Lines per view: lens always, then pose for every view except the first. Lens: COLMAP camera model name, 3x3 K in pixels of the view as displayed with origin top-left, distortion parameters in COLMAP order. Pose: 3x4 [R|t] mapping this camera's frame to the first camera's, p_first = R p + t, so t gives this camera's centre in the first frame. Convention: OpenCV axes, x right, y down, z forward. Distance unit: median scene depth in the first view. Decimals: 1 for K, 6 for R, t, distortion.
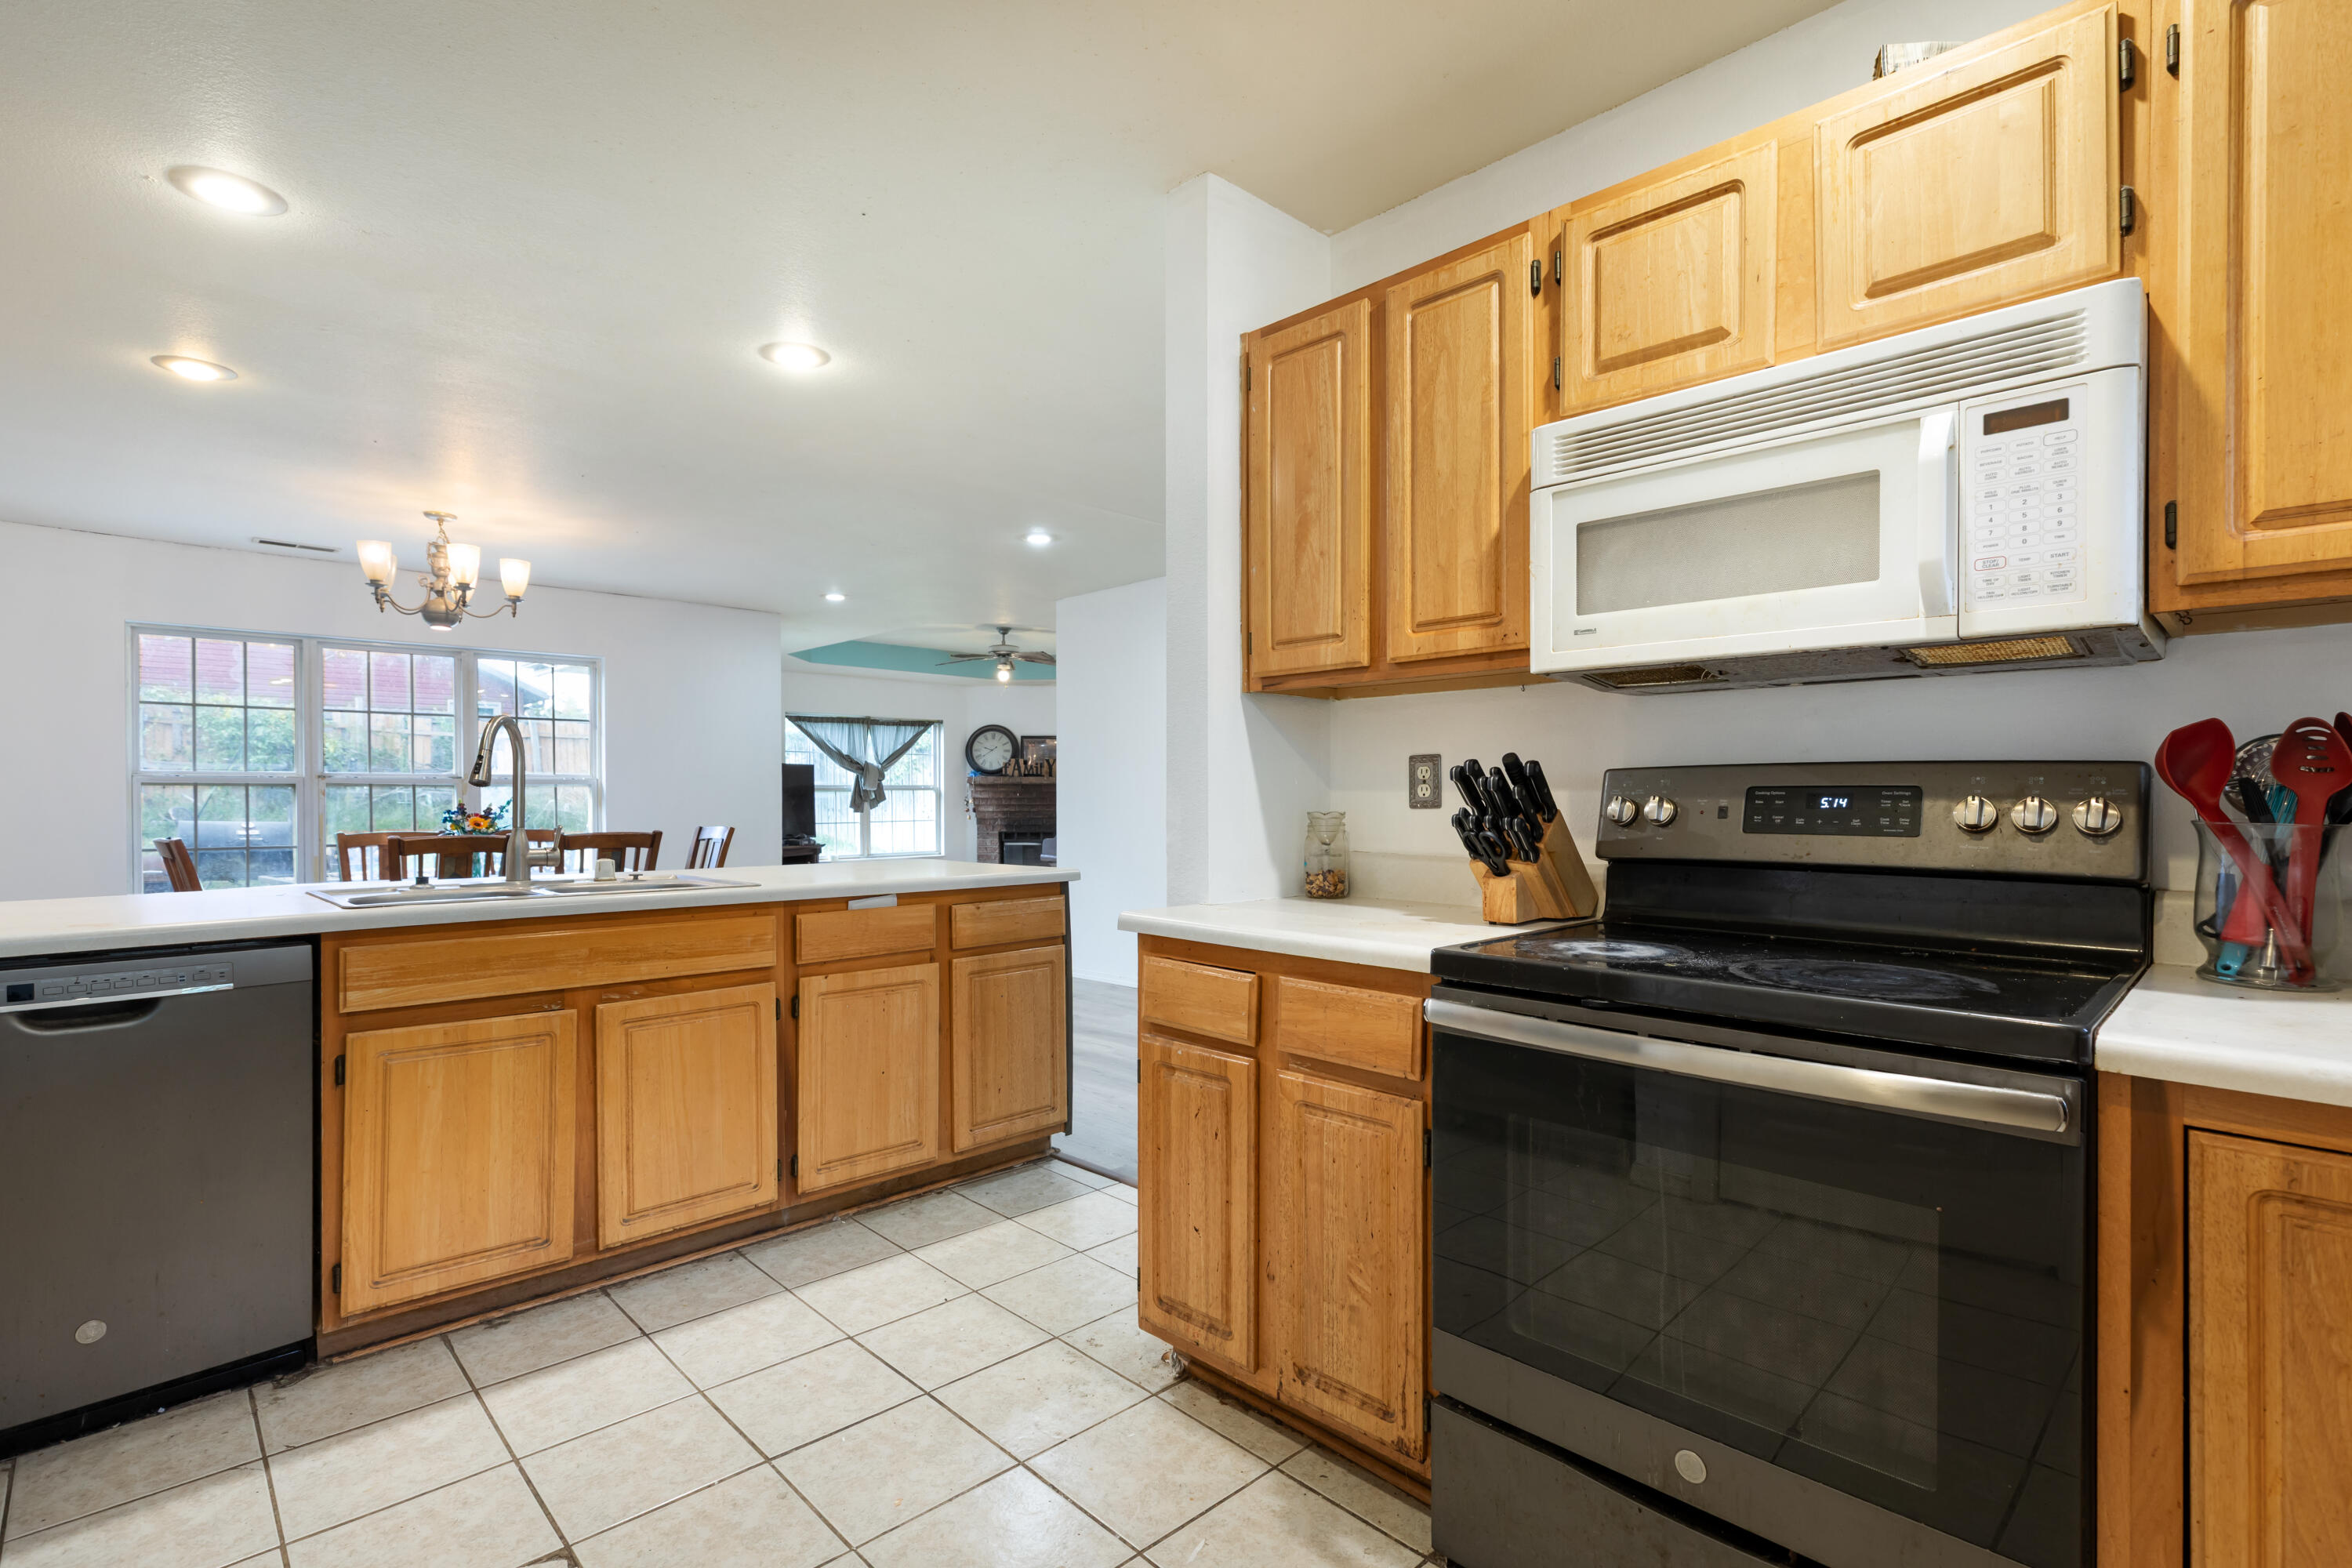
lens RADIAL K [[1108.3, 0, 1167.9], [0, 1108.3, 800.7], [0, 0, 1]] dist [-0.002410, -0.000178]
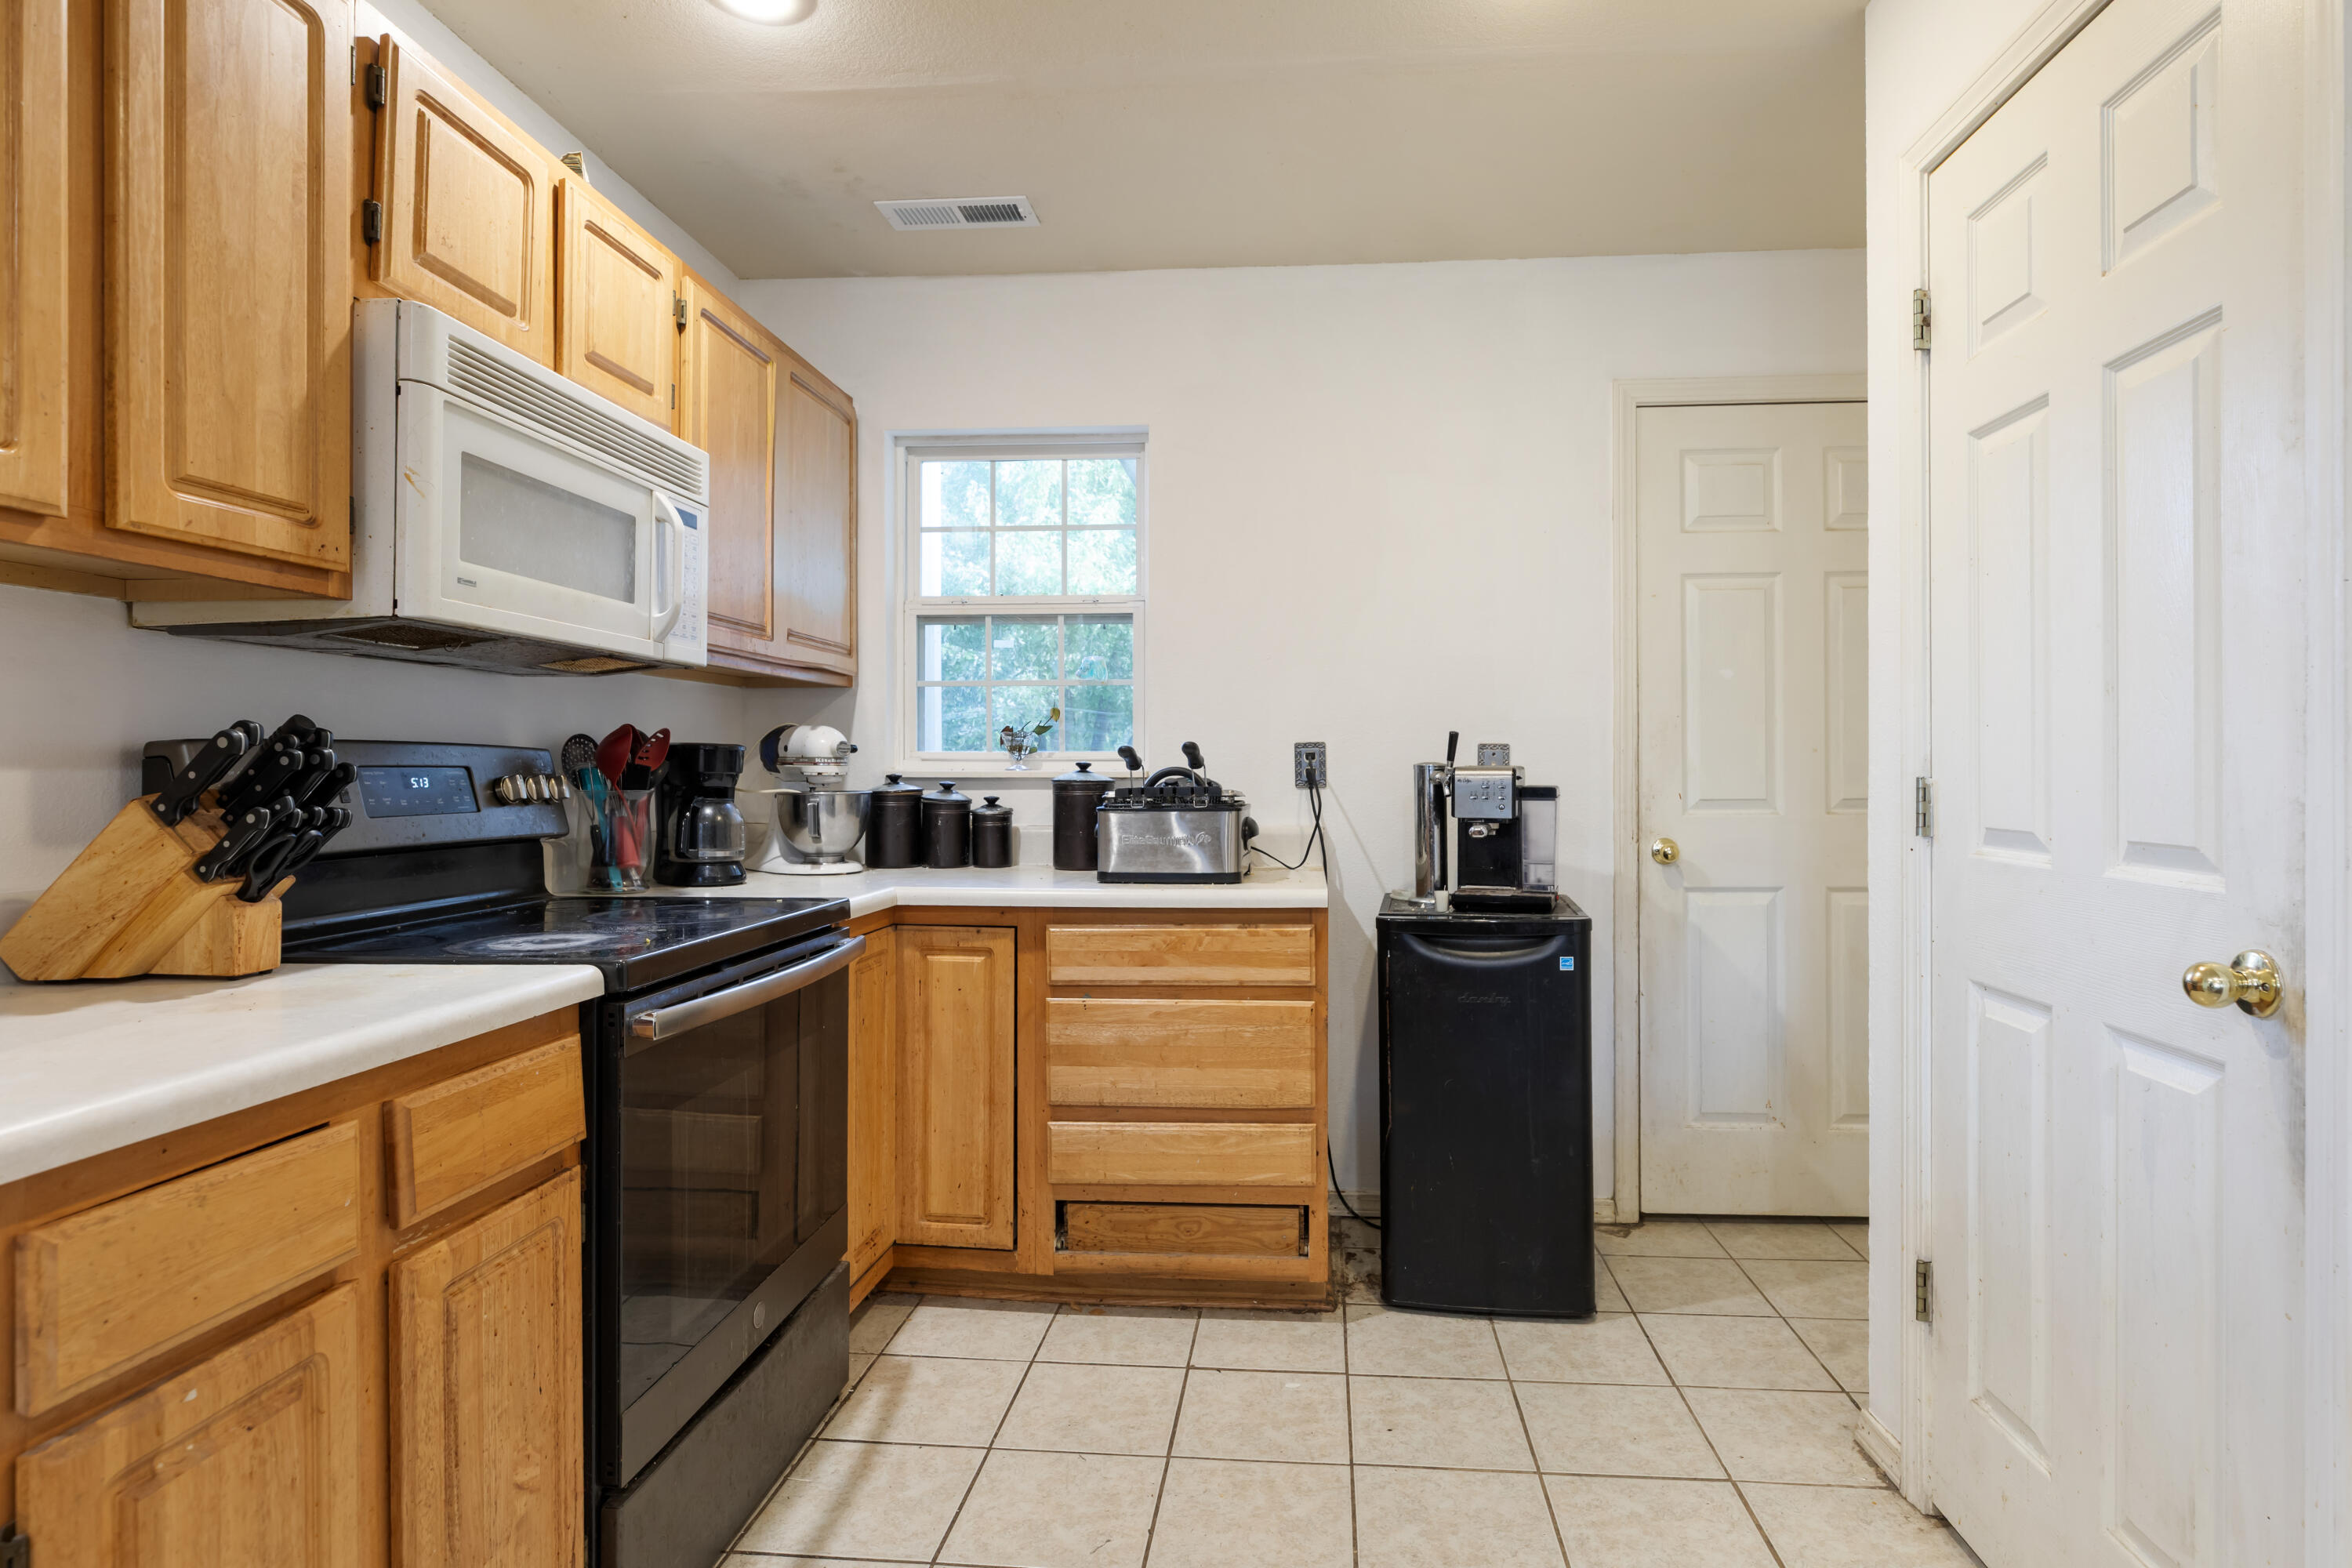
lens RADIAL K [[1213.7, 0, 1217.9], [0, 1213.7, 760.0], [0, 0, 1]] dist [-0.010675, -0.000312]
pose [[-0.673955, 0.005564, 0.738751, -0.683077], [0.004313, 0.999984, -0.003597, -0.011024], [-0.738760, 0.000762, -0.673968, 1.186867]]
